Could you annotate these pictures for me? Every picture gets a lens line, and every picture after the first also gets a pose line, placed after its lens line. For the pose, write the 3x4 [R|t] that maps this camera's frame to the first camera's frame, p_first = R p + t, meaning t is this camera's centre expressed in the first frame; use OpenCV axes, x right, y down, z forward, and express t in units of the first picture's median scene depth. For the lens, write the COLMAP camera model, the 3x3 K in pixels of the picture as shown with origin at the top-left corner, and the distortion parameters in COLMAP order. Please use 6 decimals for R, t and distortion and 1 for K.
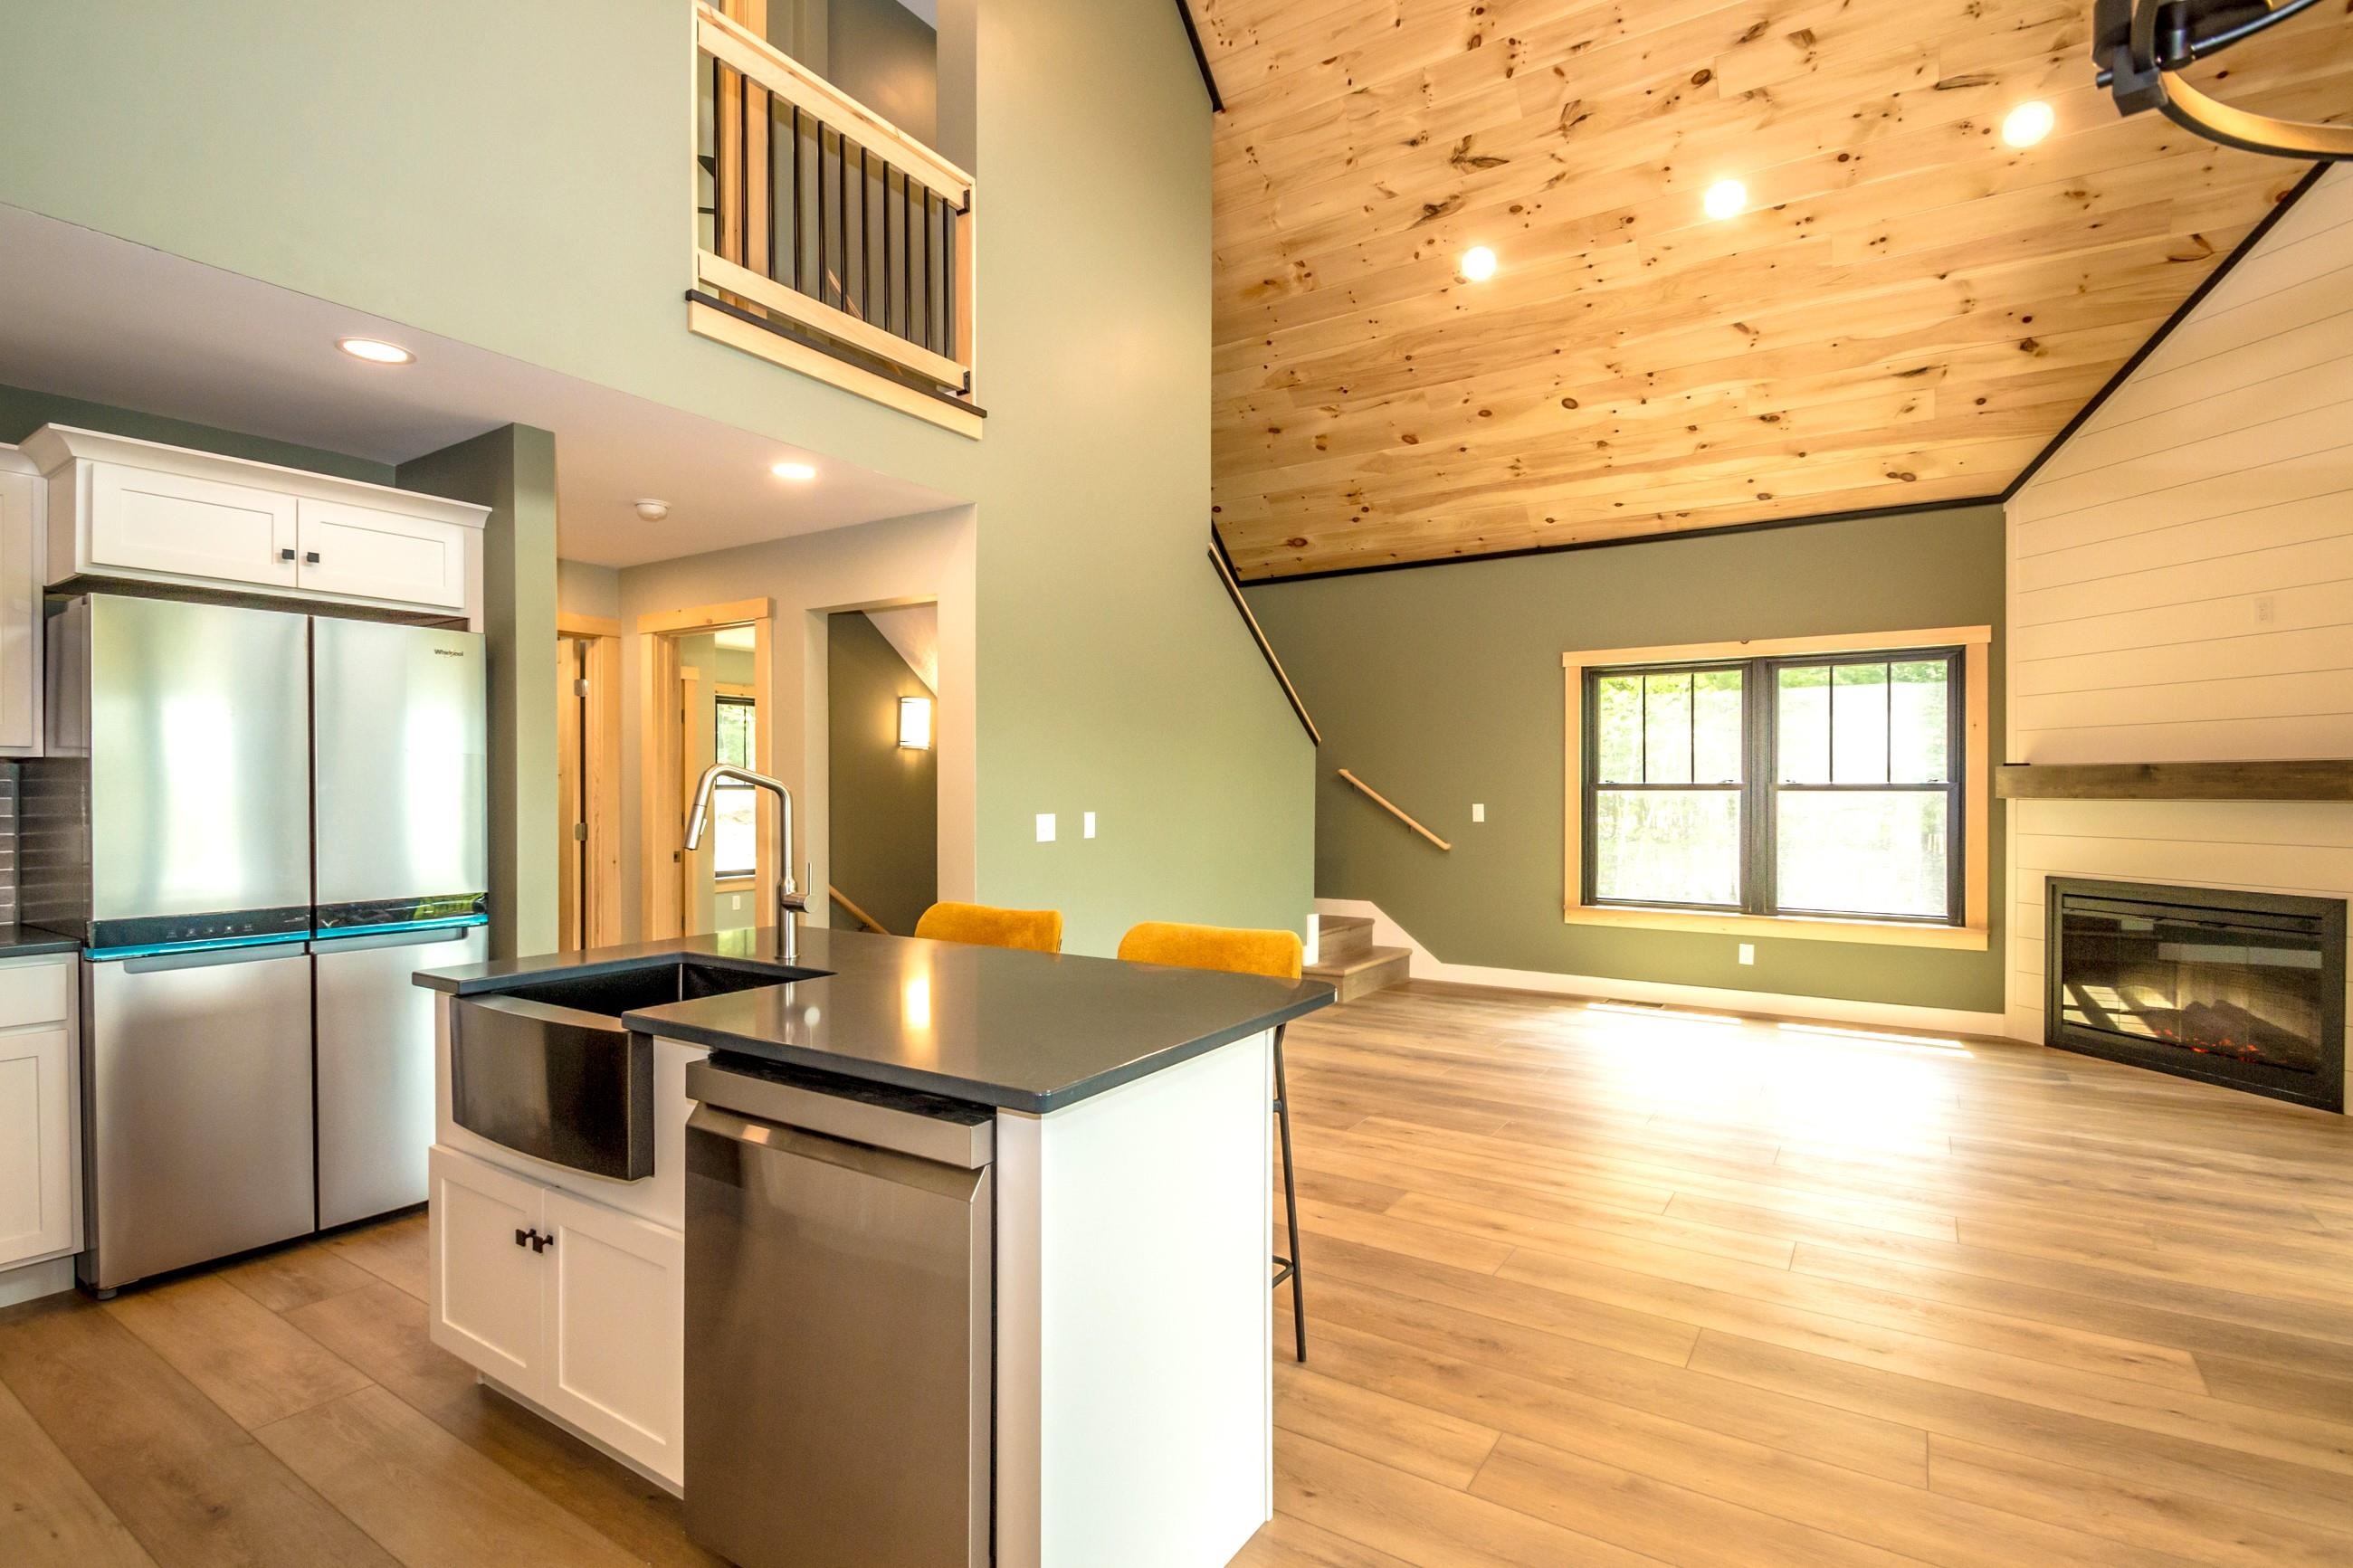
lens RADIAL K [[1099.2, 0, 1181.3], [0, 1099.2, 789.3], [0, 0, 1]] dist [-0.021051, -0.005261]
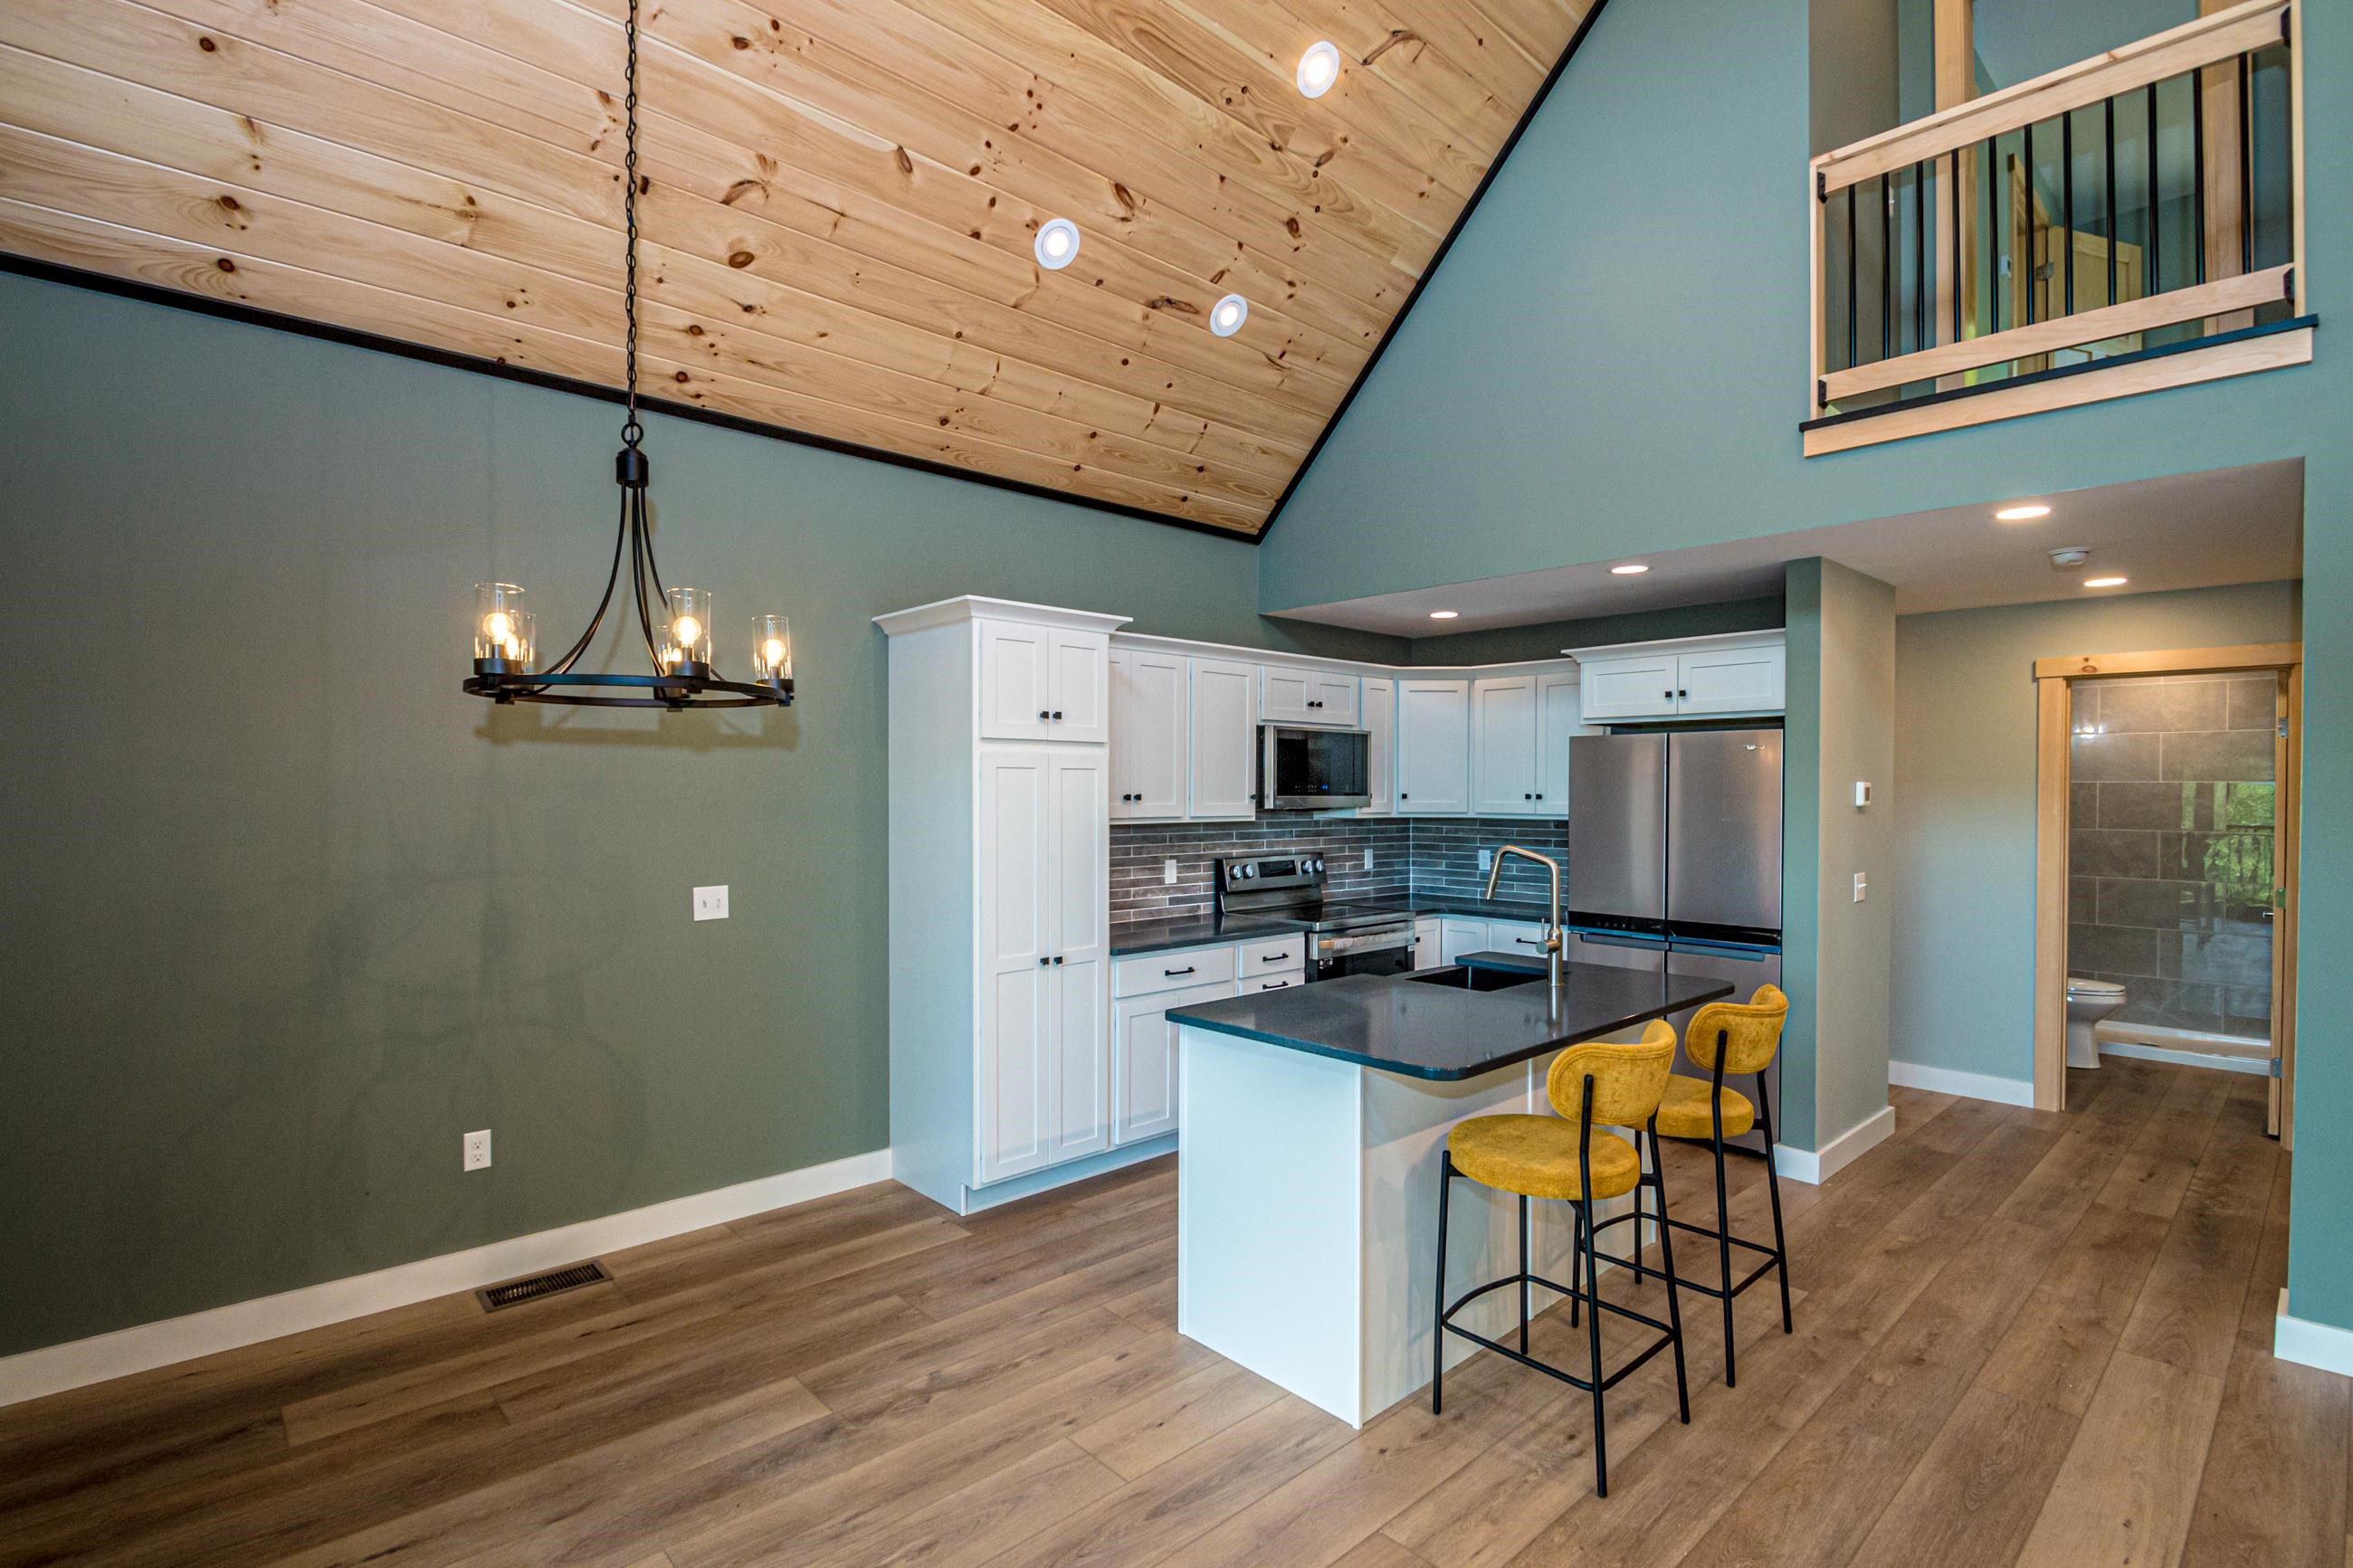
lens RADIAL K [[1099.2, 0, 1168.2], [0, 1099.2, 789.7], [0, 0, 1]] dist [-0.021051, -0.005261]
pose [[-0.231452, 0.000386, -0.972846, 0.455148], [-0.000910, 0.999999, 0.000613, -0.040094], [0.972846, 0.001027, -0.231452, 0.341893]]
